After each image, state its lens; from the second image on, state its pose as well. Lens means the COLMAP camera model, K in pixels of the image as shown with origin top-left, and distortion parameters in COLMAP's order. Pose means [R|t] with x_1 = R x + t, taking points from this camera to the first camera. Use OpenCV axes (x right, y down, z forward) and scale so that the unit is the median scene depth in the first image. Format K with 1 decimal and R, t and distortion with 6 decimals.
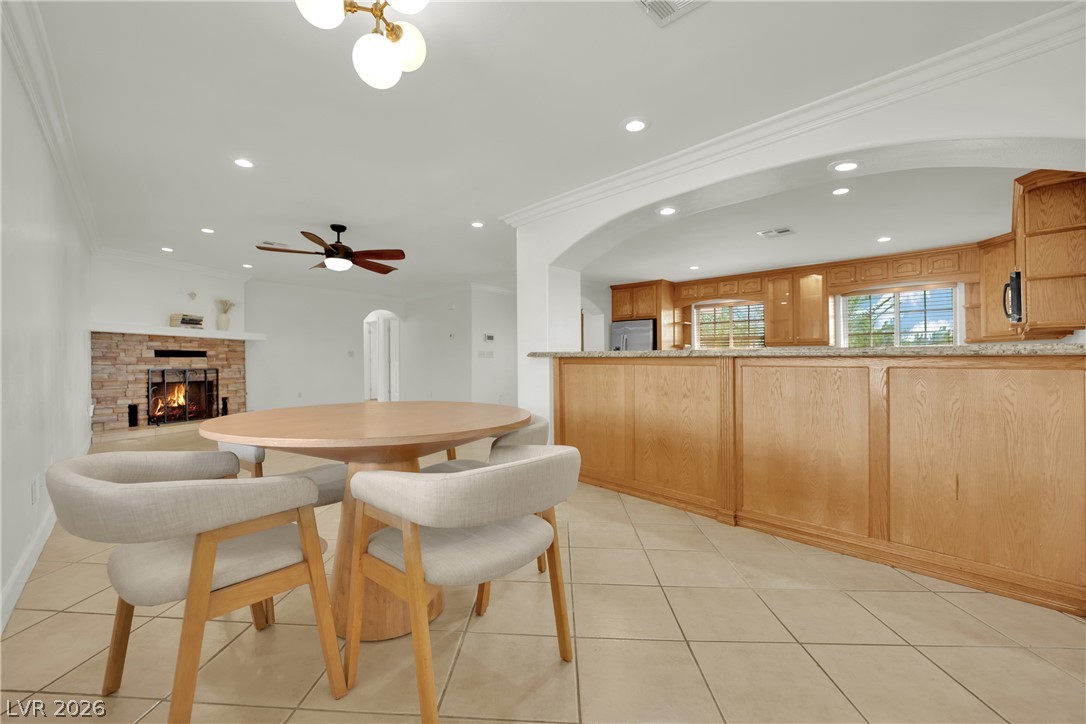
lens RADIAL K [[458.2, 0, 543.0], [0, 458.2, 362.0], [0, 0, 1]] dist [0.000673, -0.000006]
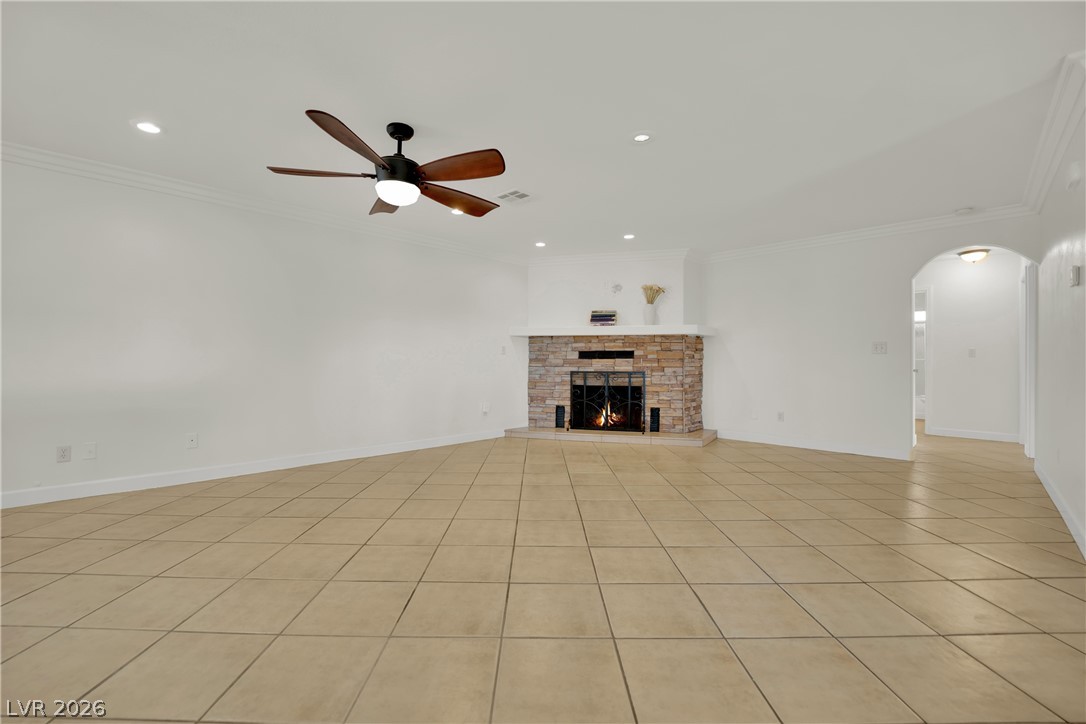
lens RADIAL K [[458.2, 0, 543.0], [0, 458.2, 362.0], [0, 0, 1]] dist [0.000673, -0.000006]
pose [[0.031829, -0.004022, -0.999485, 0.107242], [-0.000469, 0.999992, -0.004039, 0.000078], [0.999493, 0.000597, 0.031826, 0.854780]]
